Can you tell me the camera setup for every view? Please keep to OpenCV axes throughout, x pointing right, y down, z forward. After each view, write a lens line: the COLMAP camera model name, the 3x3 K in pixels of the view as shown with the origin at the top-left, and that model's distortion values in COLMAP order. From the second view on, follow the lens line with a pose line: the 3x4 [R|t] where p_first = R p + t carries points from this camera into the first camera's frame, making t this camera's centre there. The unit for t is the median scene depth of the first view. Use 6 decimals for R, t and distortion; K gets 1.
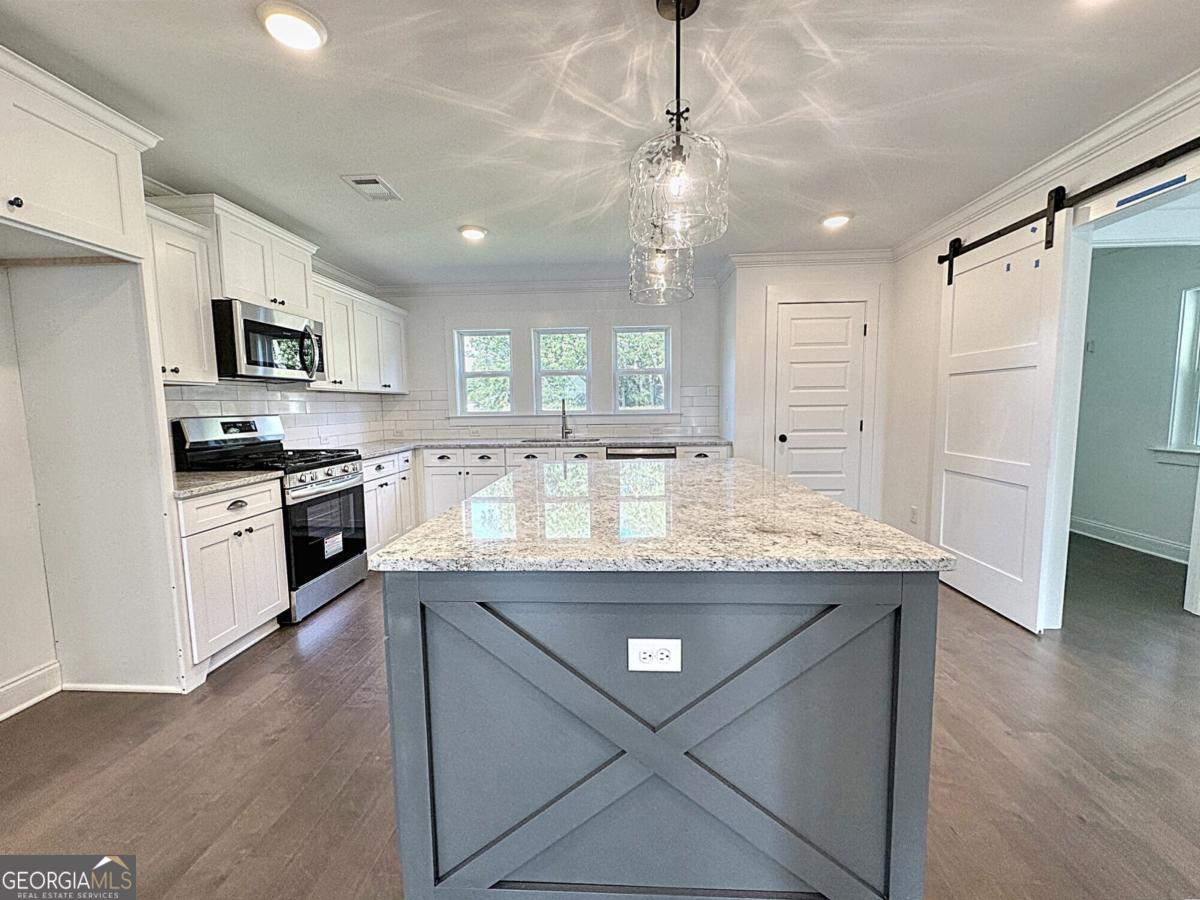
lens RADIAL K [[483.4, 0, 597.8], [0, 483.4, 449.9], [0, 0, 1]] dist [-0.001857, 0.000083]
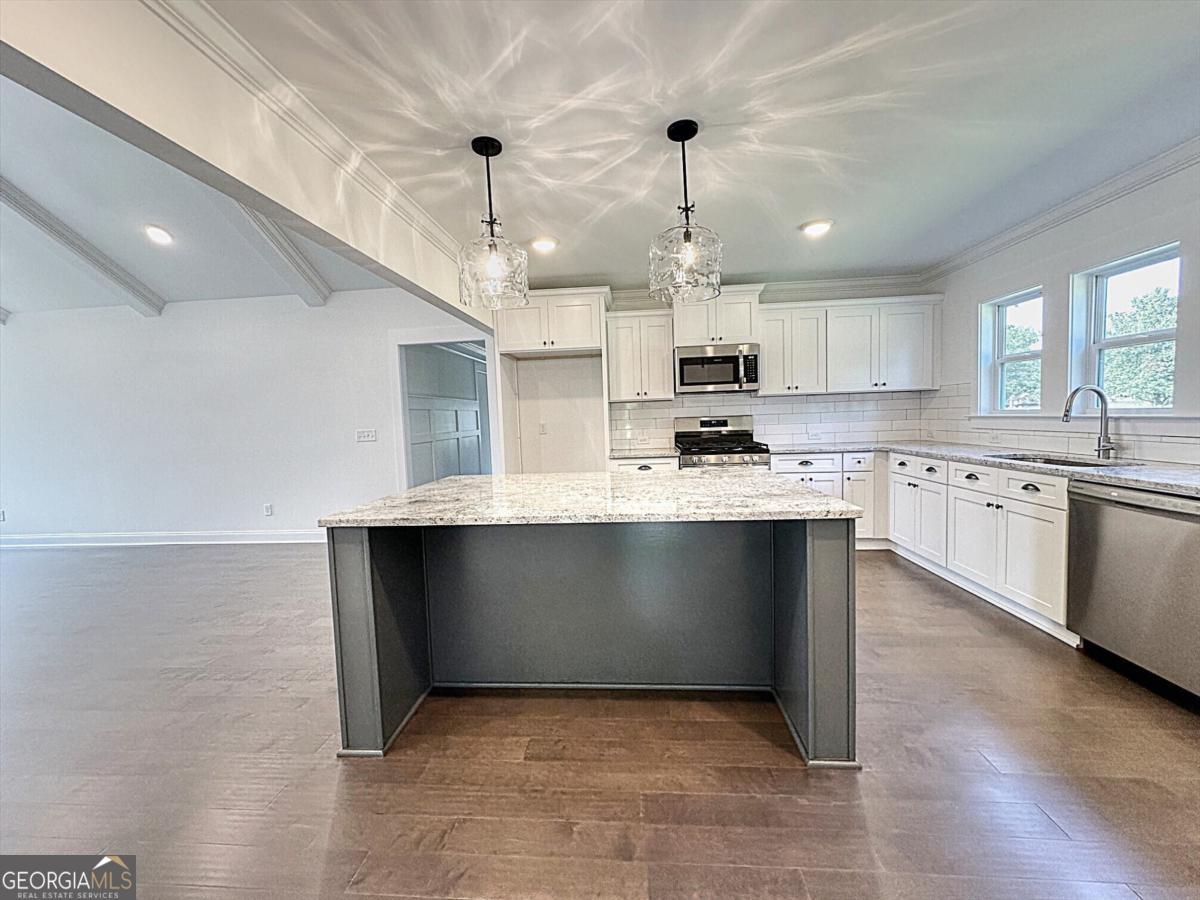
lens RADIAL K [[477.9, 0, 600.0], [0, 477.9, 450.0], [0, 0, 1]] dist [-0.002044, 0.000123]
pose [[-0.019370, 0.086257, -0.996085, 0.609697], [-0.058495, 0.994467, 0.087255, -0.058065], [0.998100, 0.059956, -0.014217, 0.513440]]
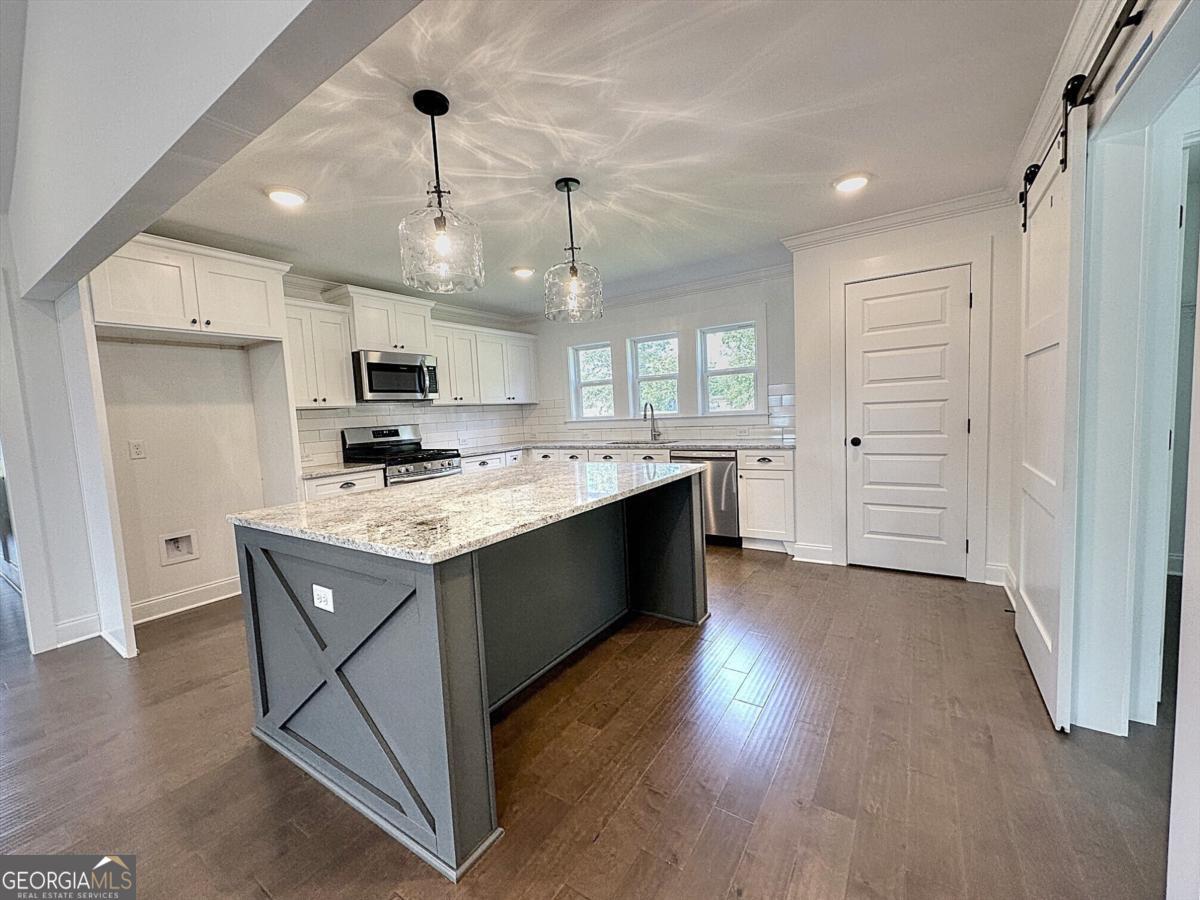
lens RADIAL K [[479.4, 0, 597.2], [0, 479.4, 450.4], [0, 0, 1]] dist [0.001306, 0.000255]
pose [[0.862318, 0.013643, -0.506183, 0.432290], [-0.010799, 0.999905, 0.008553, -0.011836], [0.506251, -0.001909, 0.862384, 0.047102]]
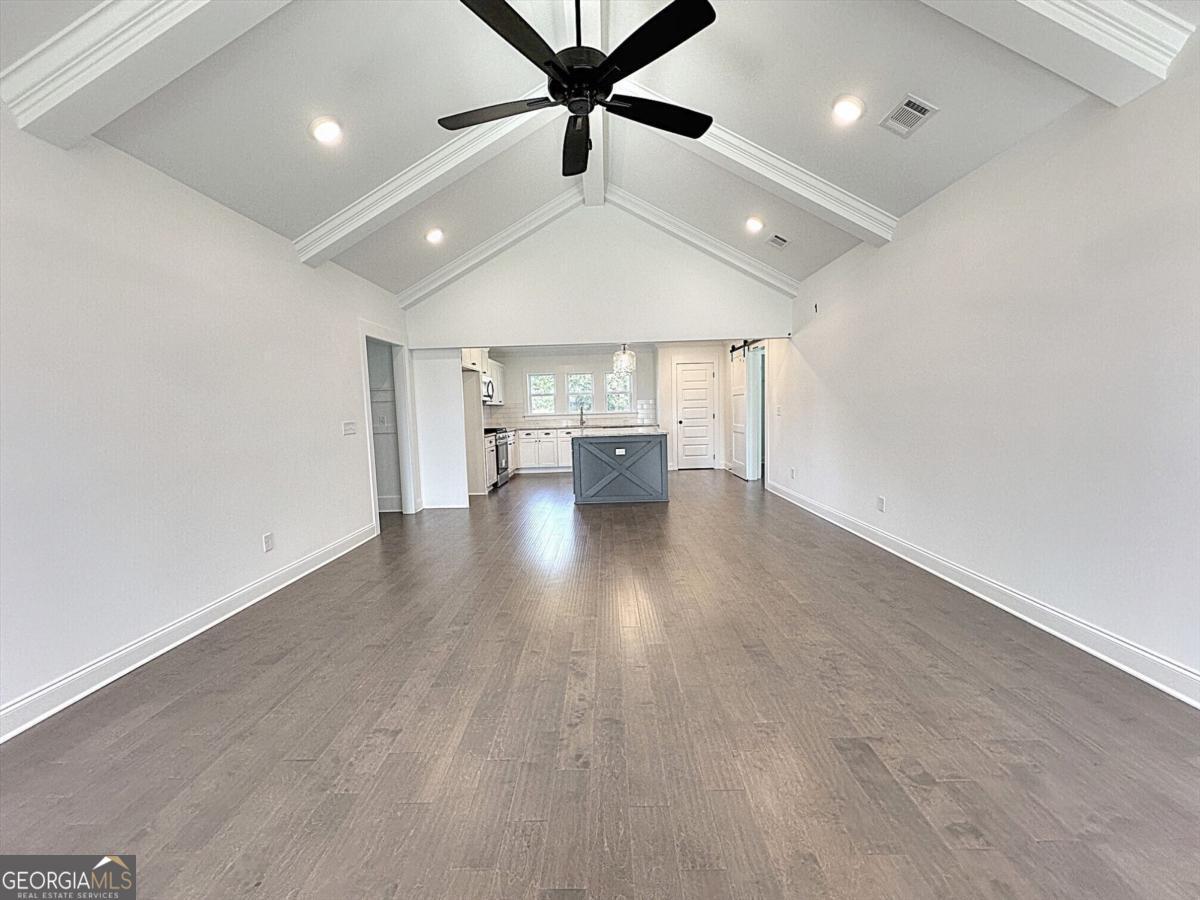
lens RADIAL K [[488.0, 0, 598.9], [0, 488.0, 449.7], [0, 0, 1]] dist [-0.001361, 0.000268]
pose [[0.998933, -0.018750, 0.042206, -0.105952], [0.019202, 0.999762, -0.010332, 0.125908], [-0.042002, 0.011131, 0.999056, -1.328488]]
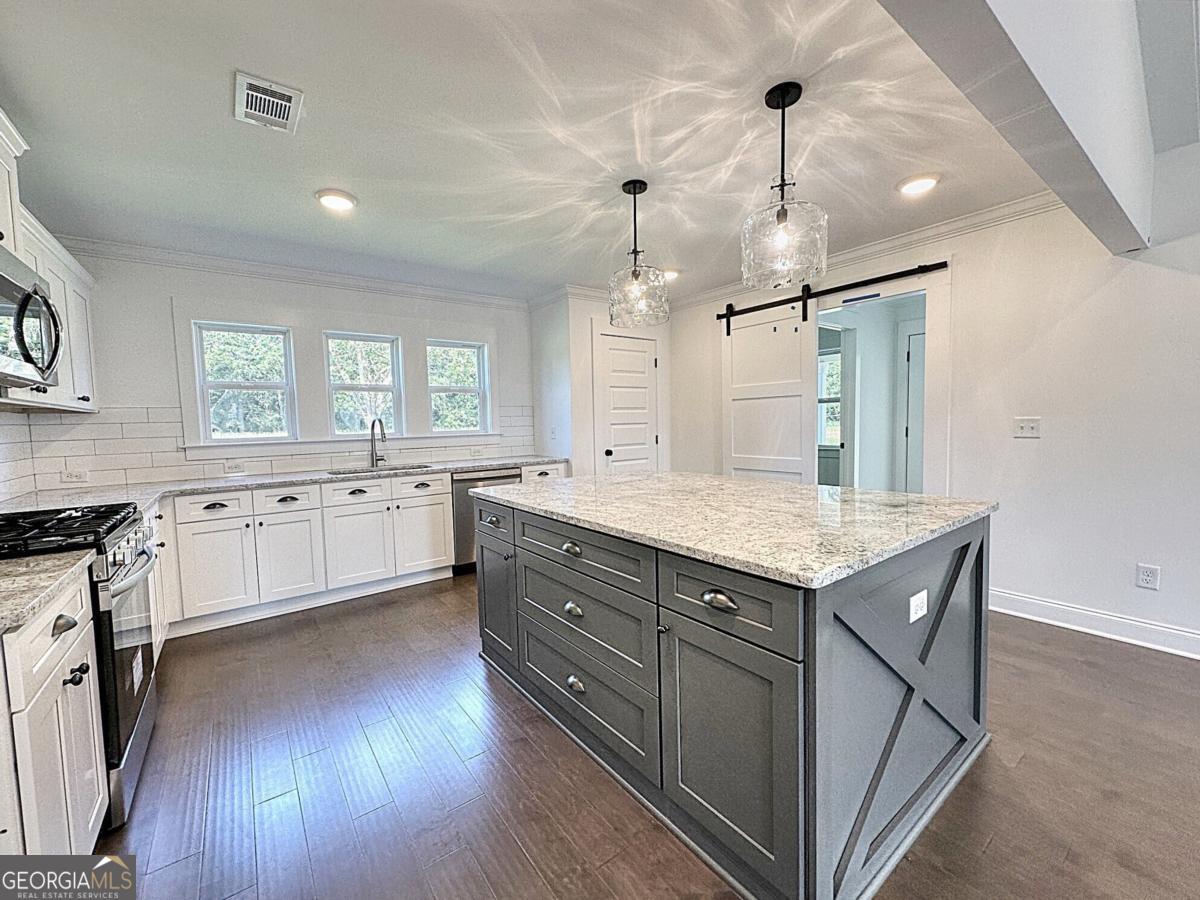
lens RADIAL K [[488.0, 0, 598.9], [0, 488.0, 449.7], [0, 0, 1]] dist [-0.001361, 0.000268]
pose [[0.764399, -0.043760, 0.643257, -0.380636], [0.074776, 0.996978, -0.021035, -0.009030], [-0.640392, 0.064179, 0.765362, 0.143814]]
